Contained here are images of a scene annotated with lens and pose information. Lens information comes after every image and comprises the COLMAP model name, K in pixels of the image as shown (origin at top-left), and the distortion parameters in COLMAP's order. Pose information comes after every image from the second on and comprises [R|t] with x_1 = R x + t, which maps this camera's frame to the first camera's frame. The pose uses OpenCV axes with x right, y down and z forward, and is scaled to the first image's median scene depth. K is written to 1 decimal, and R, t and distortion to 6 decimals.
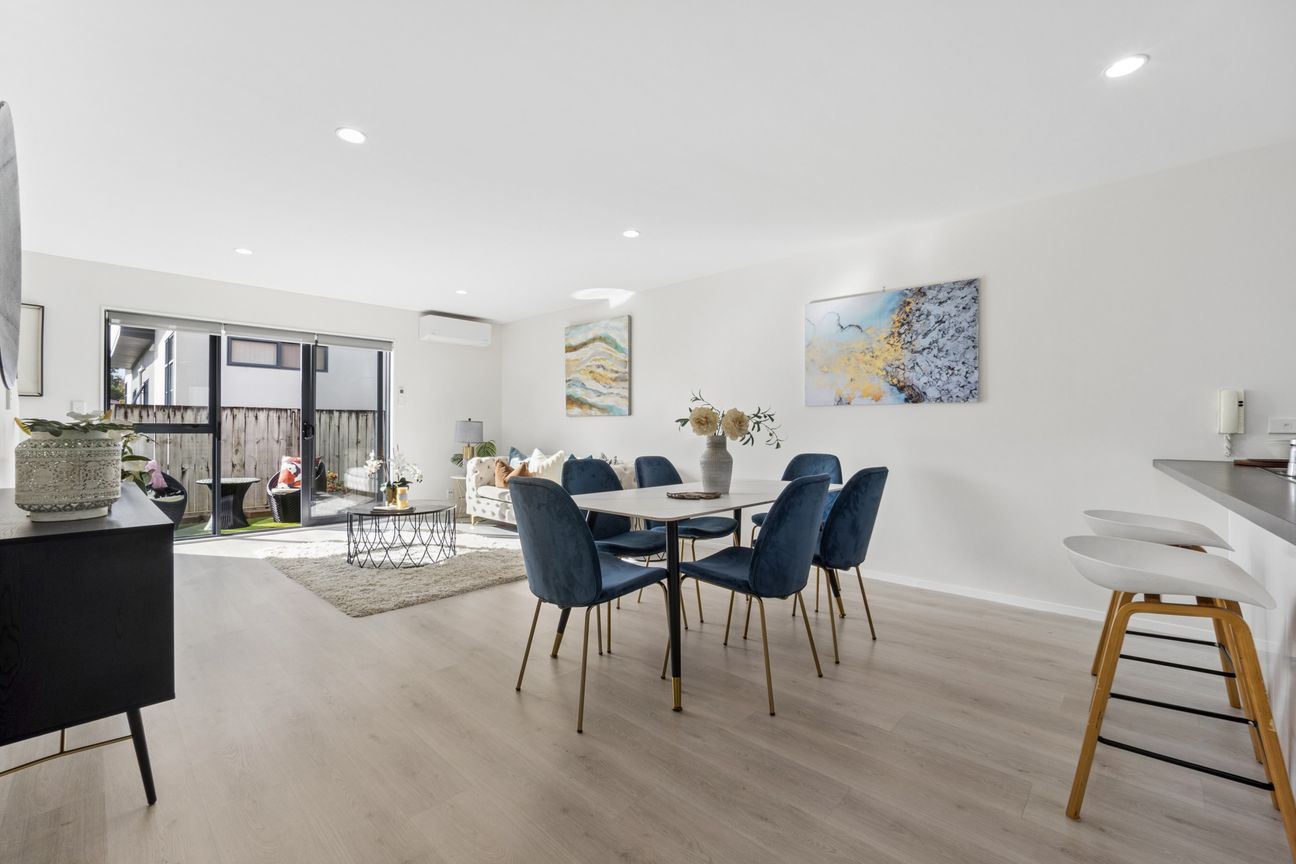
lens RADIAL K [[564.3, 0, 651.4], [0, 564.3, 425.4], [0, 0, 1]] dist [-0.007360, 0.001536]
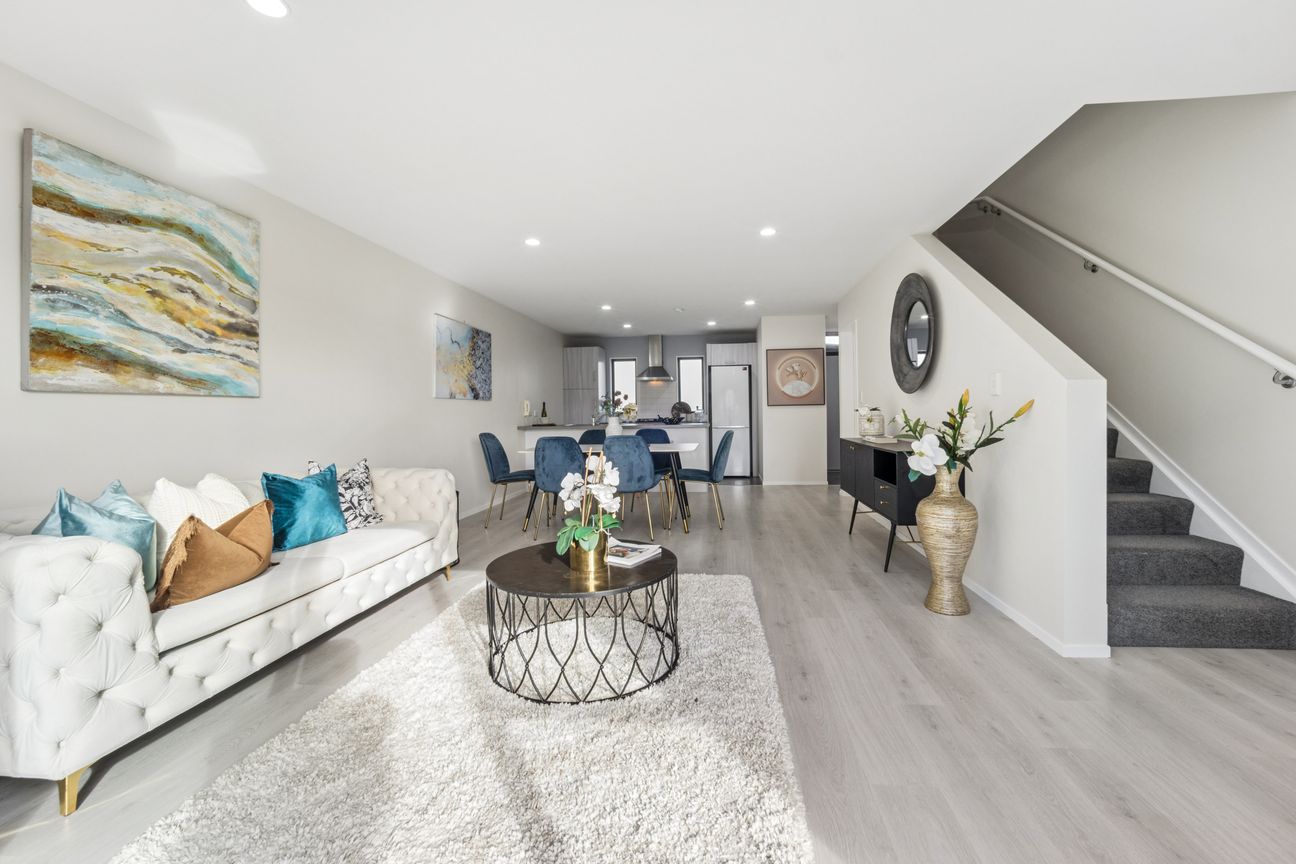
lens RADIAL K [[508.0, 0, 676.5], [0, 508.0, 414.8], [0, 0, 1]] dist [-0.016961, 0.002096]
pose [[-0.618308, 0.001241, 0.785935, -0.705629], [0.008216, 0.999954, 0.004885, 0.001263], [-0.785893, 0.009478, -0.618290, 0.983566]]
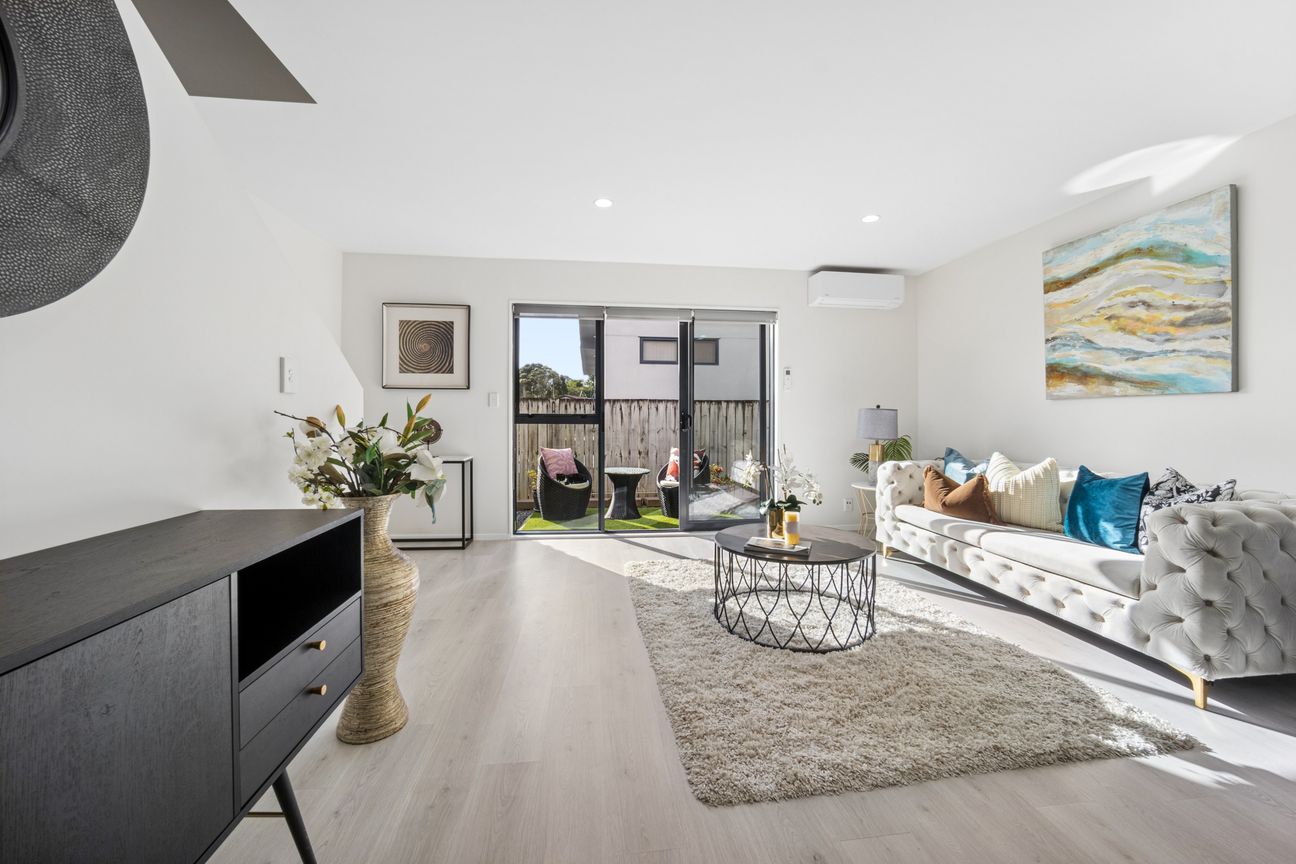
lens RADIAL K [[508.0, 0, 644.8], [0, 508.0, 417.2], [0, 0, 1]] dist [-0.016961, 0.002096]
pose [[0.773447, -0.001878, -0.633858, -0.159373], [0.003081, 0.999995, 0.000796, 0.001903], [0.633854, -0.002569, 0.773449, 0.349164]]
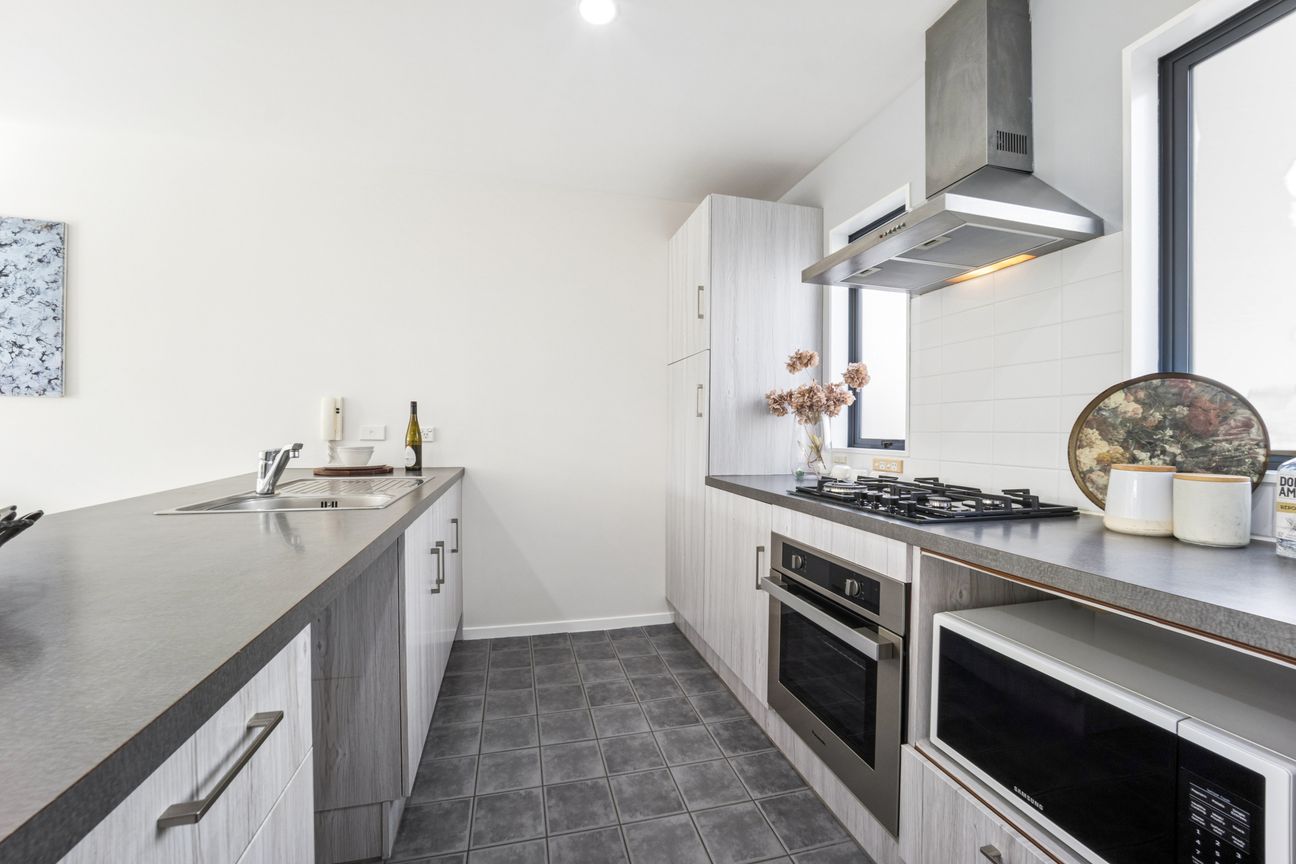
lens RADIAL K [[508.0, 0, 641.8], [0, 508.0, 427.9], [0, 0, 1]] dist [-0.016961, 0.002096]
pose [[0.537797, 0.004603, 0.843062, 0.280931], [-0.011753, 0.999929, 0.002038, -0.007588], [-0.842992, -0.011005, 0.537813, 0.026972]]
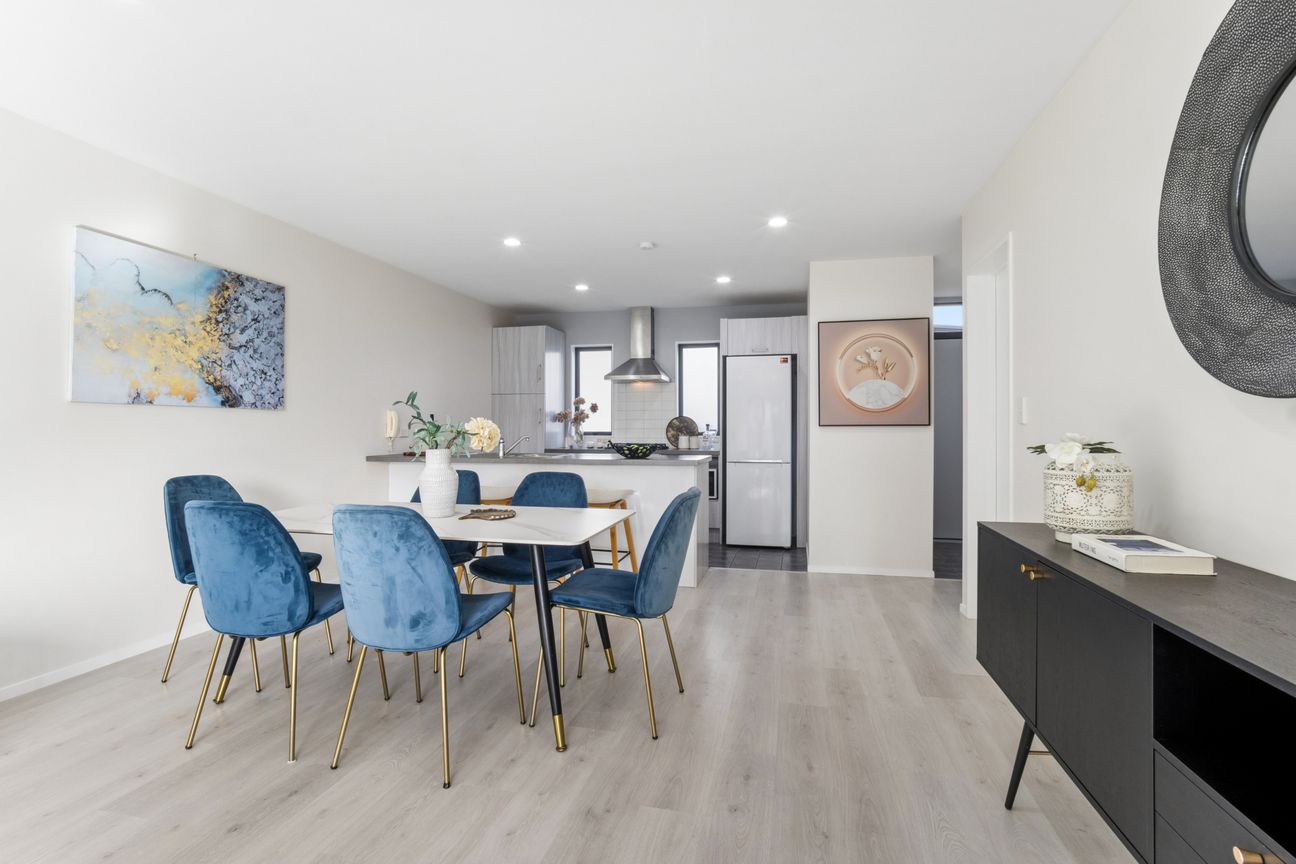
lens RADIAL K [[614.1, 0, 650.3], [0, 614.1, 432.3], [0, 0, 1]] dist [-0.001930, -0.000652]
pose [[-0.504259, -0.009717, 0.863498, -0.443781], [-0.007036, 0.999950, 0.007143, -0.008774], [-0.863524, -0.002474, -0.504302, 0.623856]]
